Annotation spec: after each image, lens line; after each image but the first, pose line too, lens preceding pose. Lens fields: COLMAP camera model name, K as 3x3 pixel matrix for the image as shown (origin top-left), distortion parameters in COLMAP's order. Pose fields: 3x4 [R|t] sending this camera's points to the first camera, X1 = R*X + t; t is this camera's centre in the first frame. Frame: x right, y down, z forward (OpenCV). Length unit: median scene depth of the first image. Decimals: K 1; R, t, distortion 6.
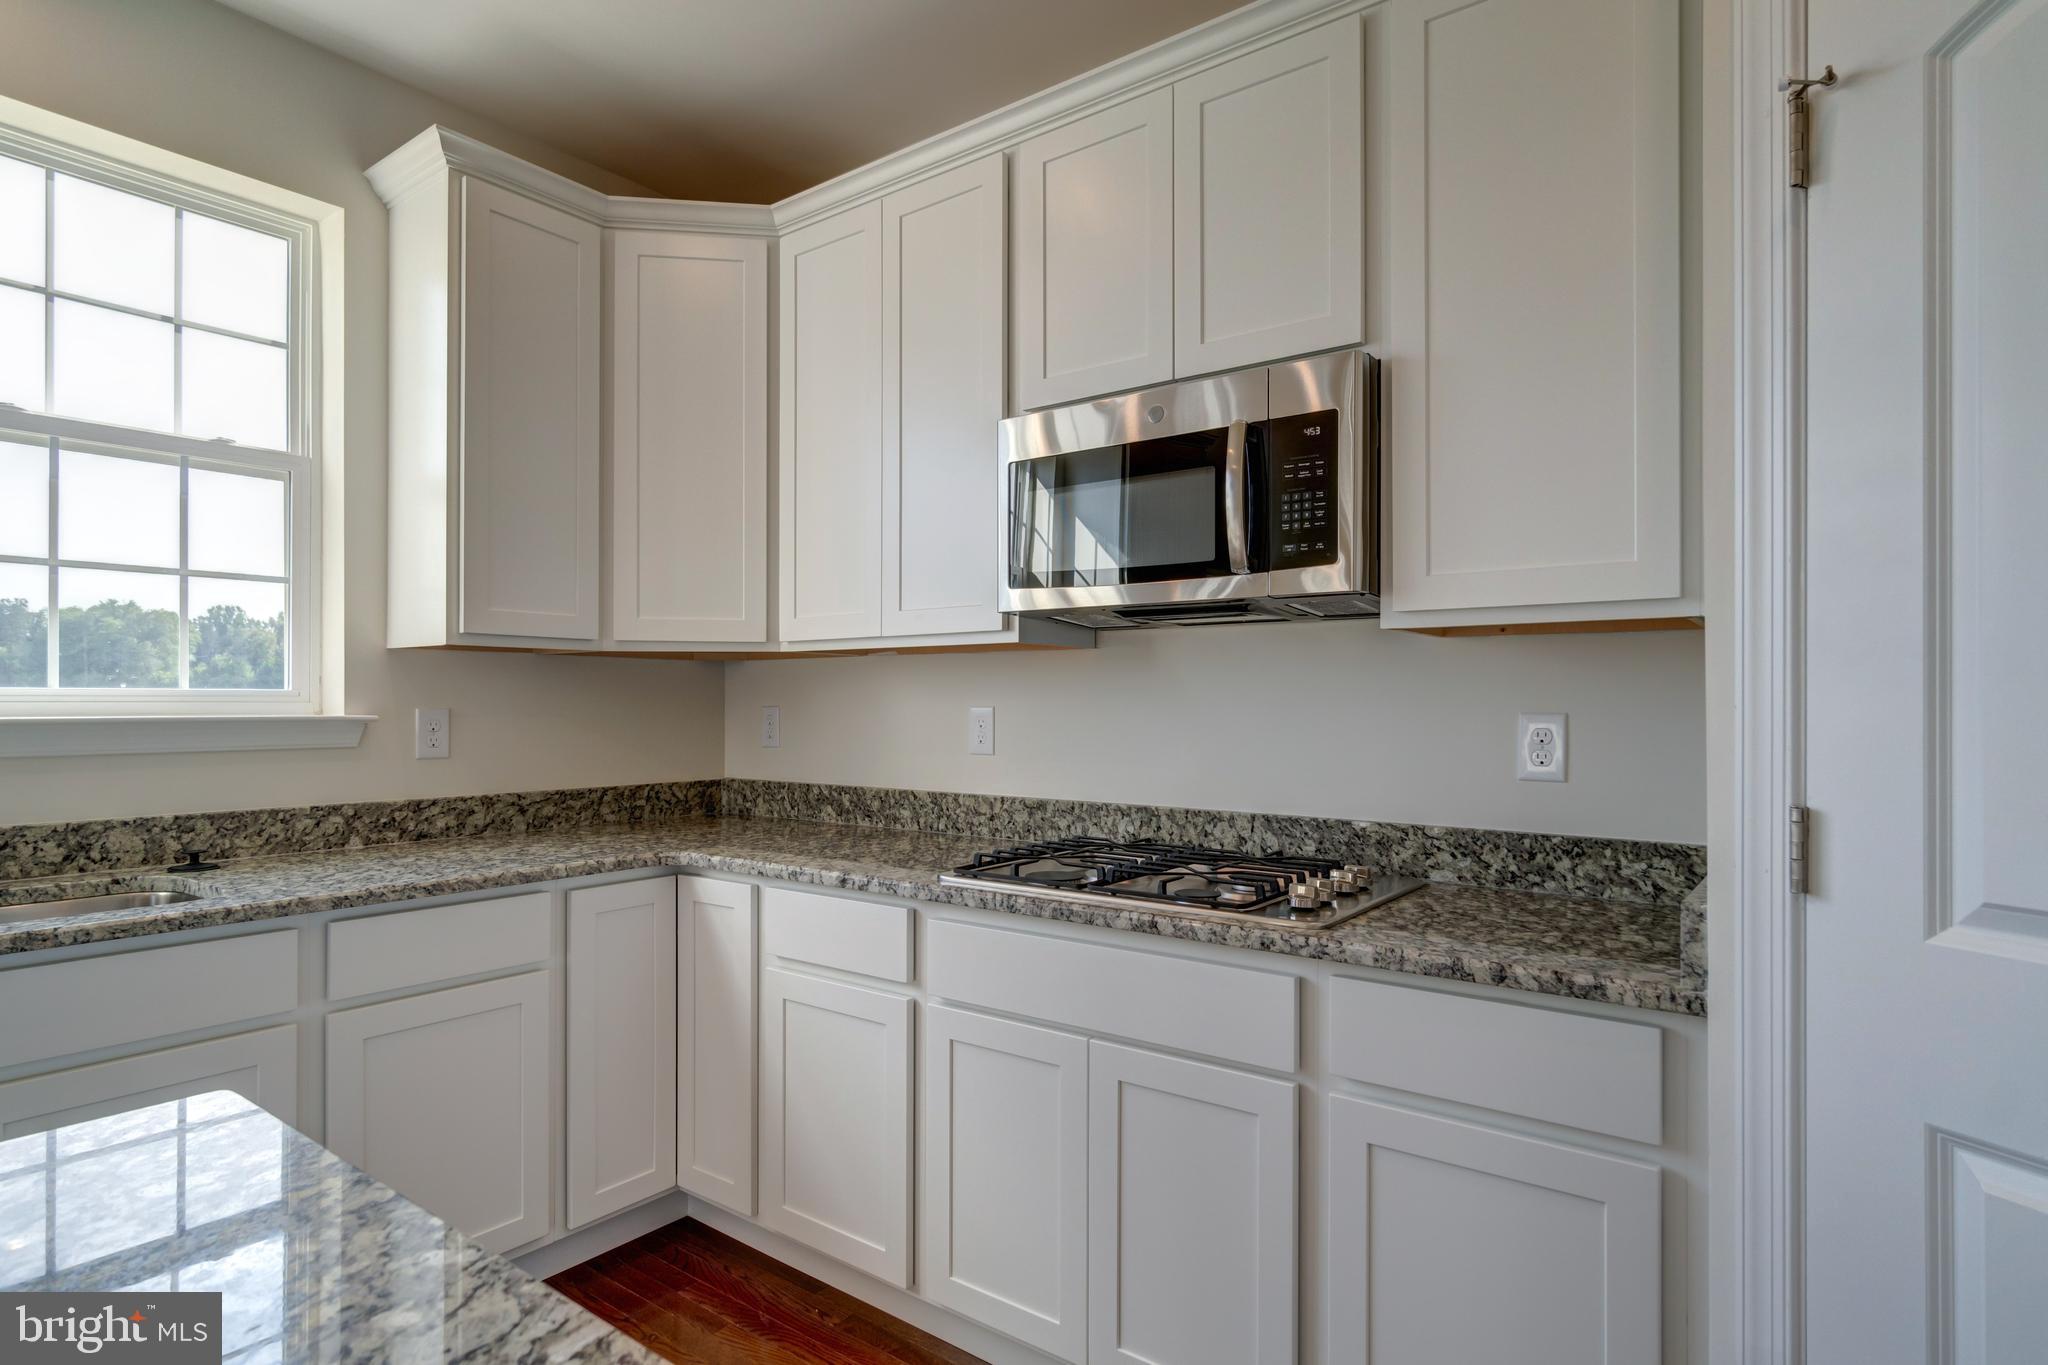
lens RADIAL K [[1078.8, 0, 1015.7], [0, 1078.8, 700.7], [0, 0, 1]] dist [0.002666, 0.000391]
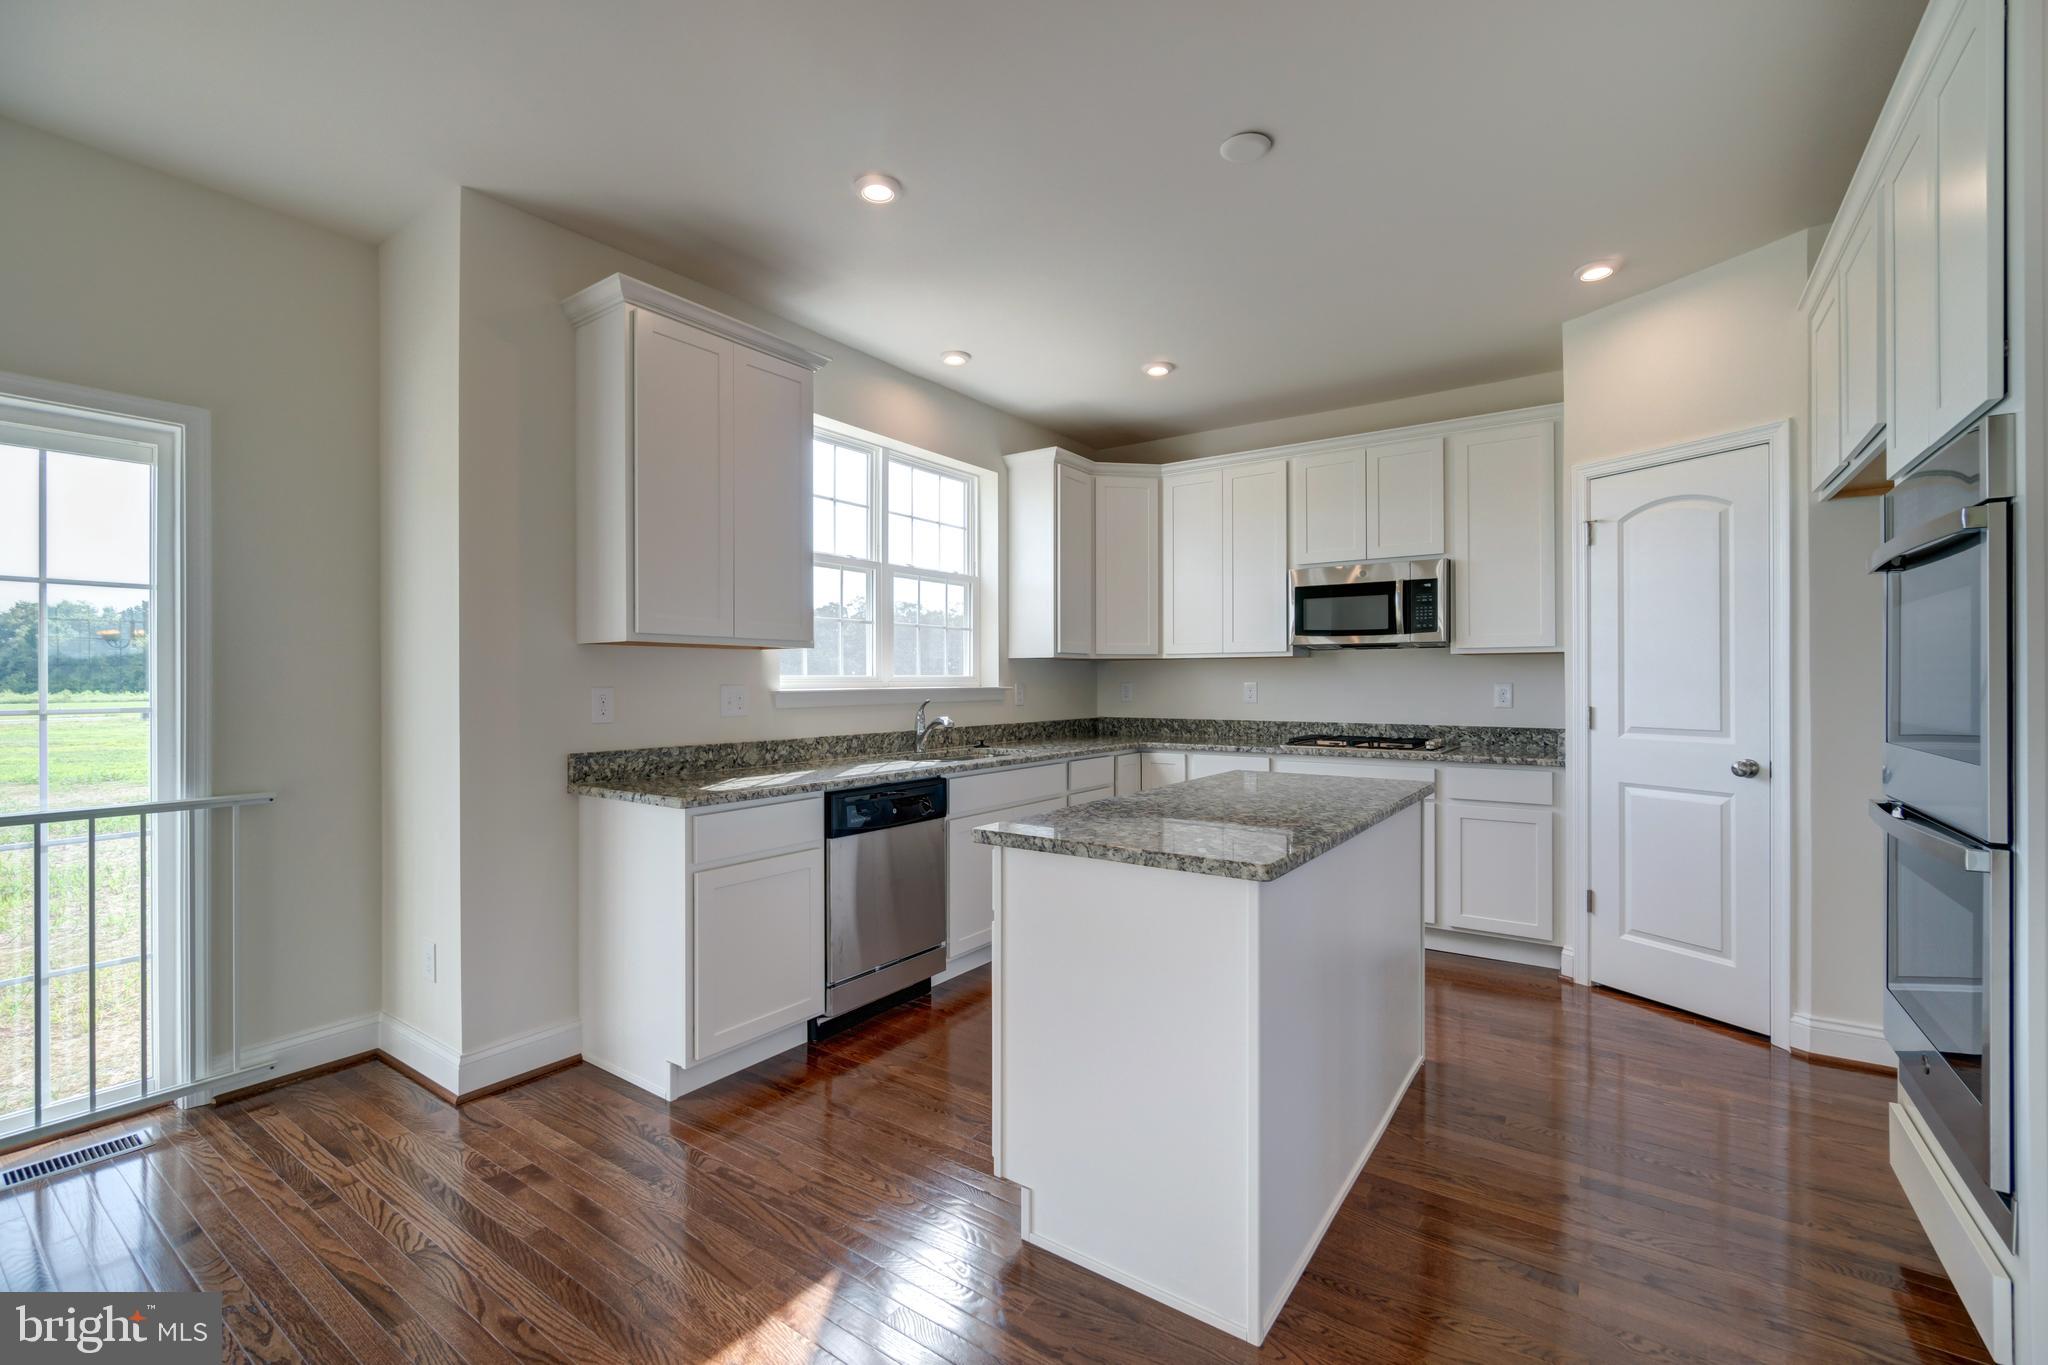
lens RADIAL K [[887.3, 0, 1024.0], [0, 887.3, 682.5], [0, 0, 1]] dist [0.000047, -0.000133]
pose [[0.999184, -0.003583, 0.040241, -0.701812], [0.003436, 0.999987, 0.003720, -0.002812], [-0.040254, -0.003579, 0.999183, -1.030723]]
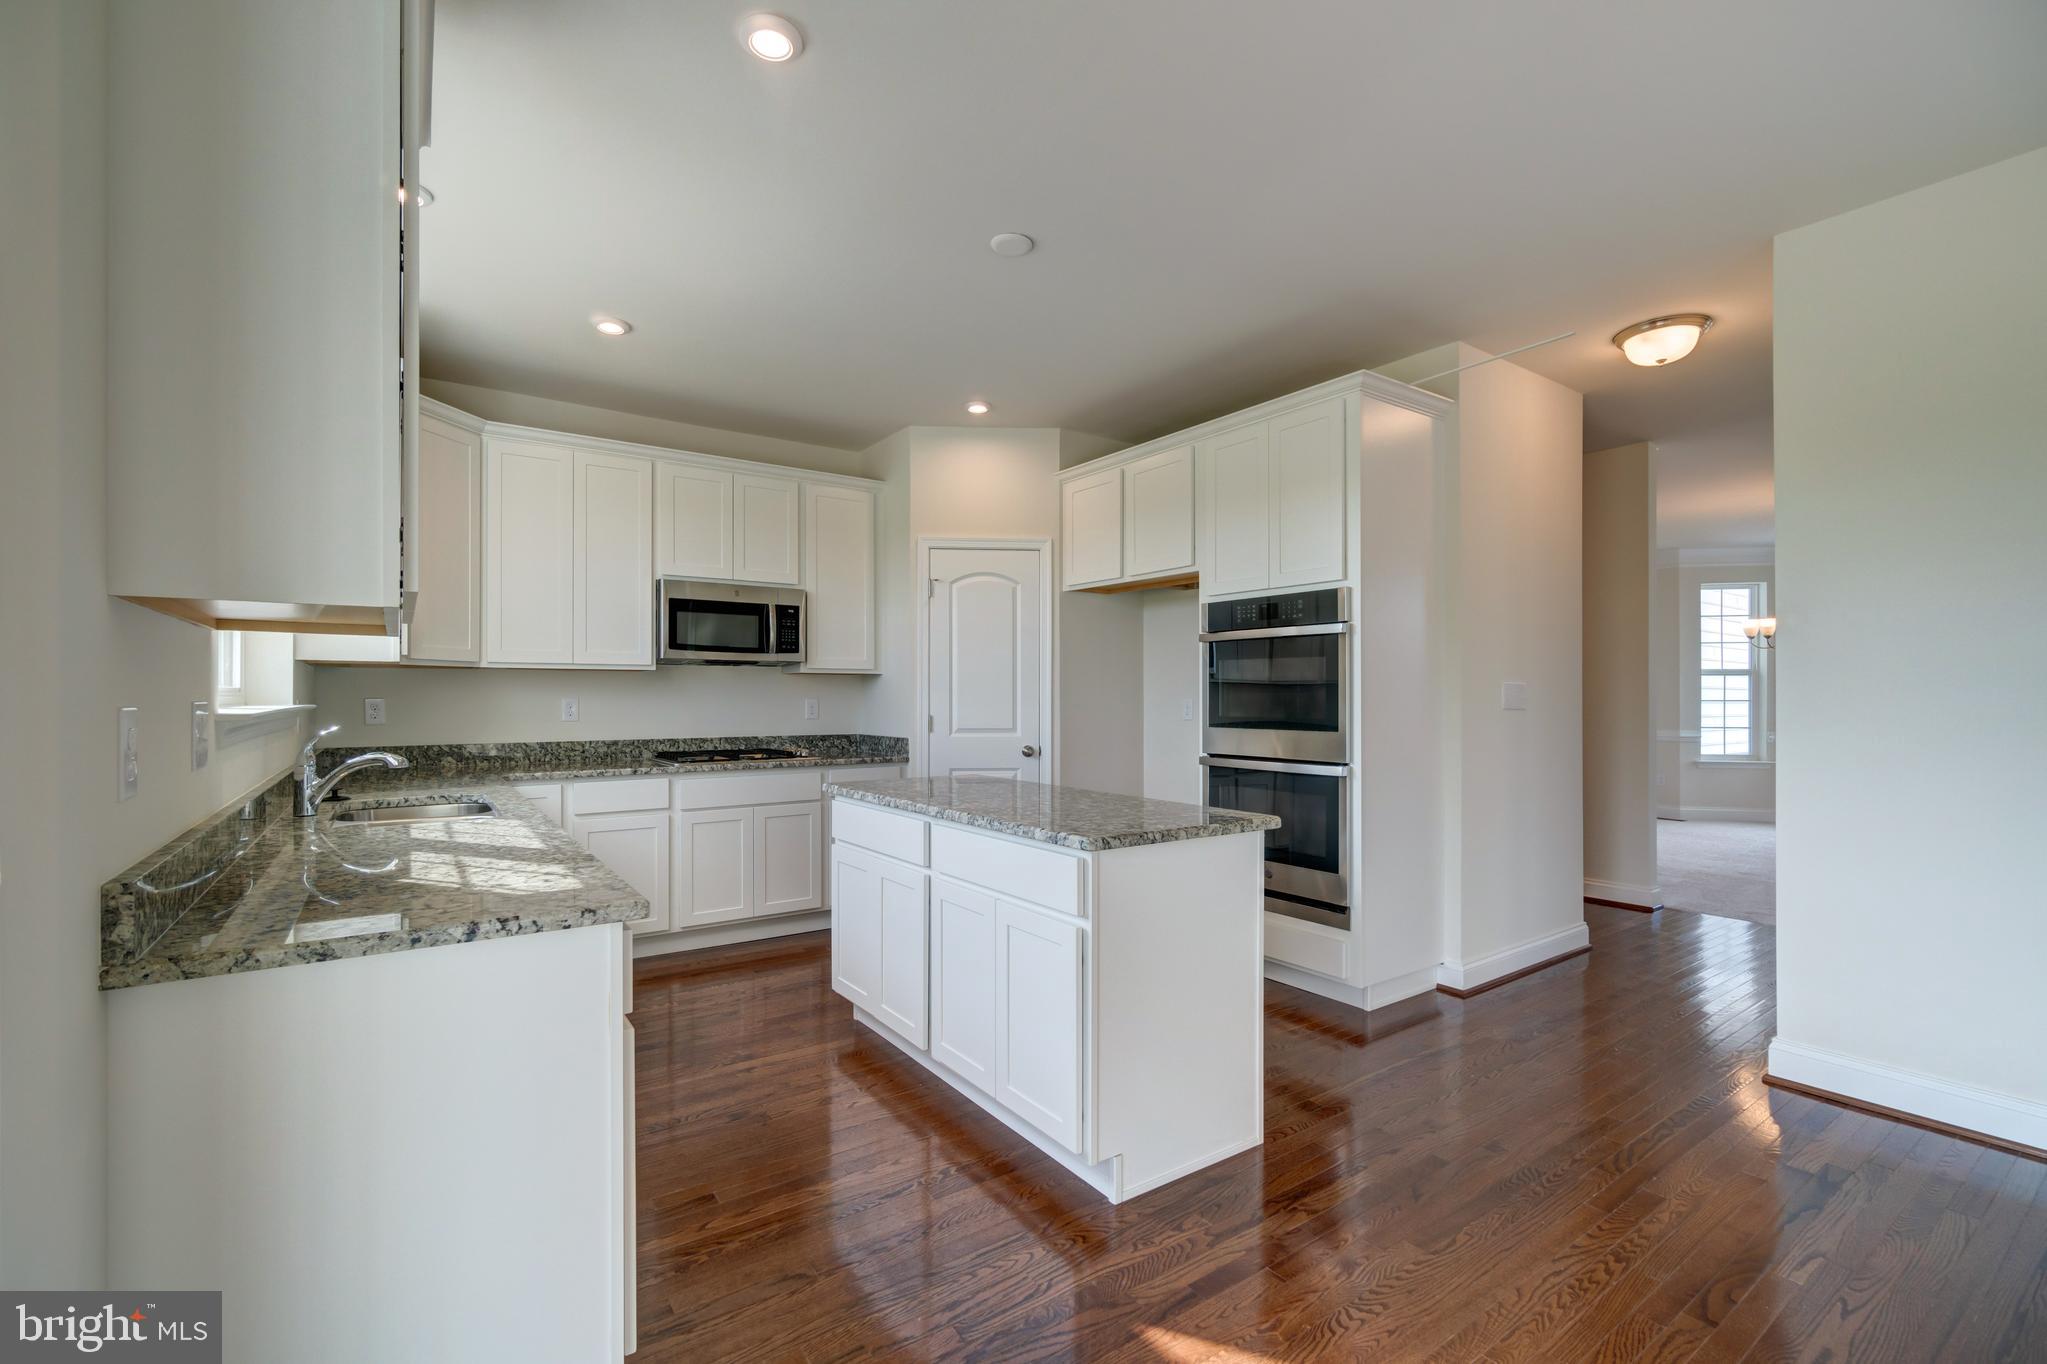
lens RADIAL K [[888.7, 0, 1013.5], [0, 888.7, 698.3], [0, 0, 1]] dist [-0.000752, -0.000069]
pose [[0.303253, -0.004720, 0.952898, -1.618059], [-0.001522, 0.999984, 0.005437, -0.003876], [-0.952909, -0.003099, 0.303241, -0.341084]]
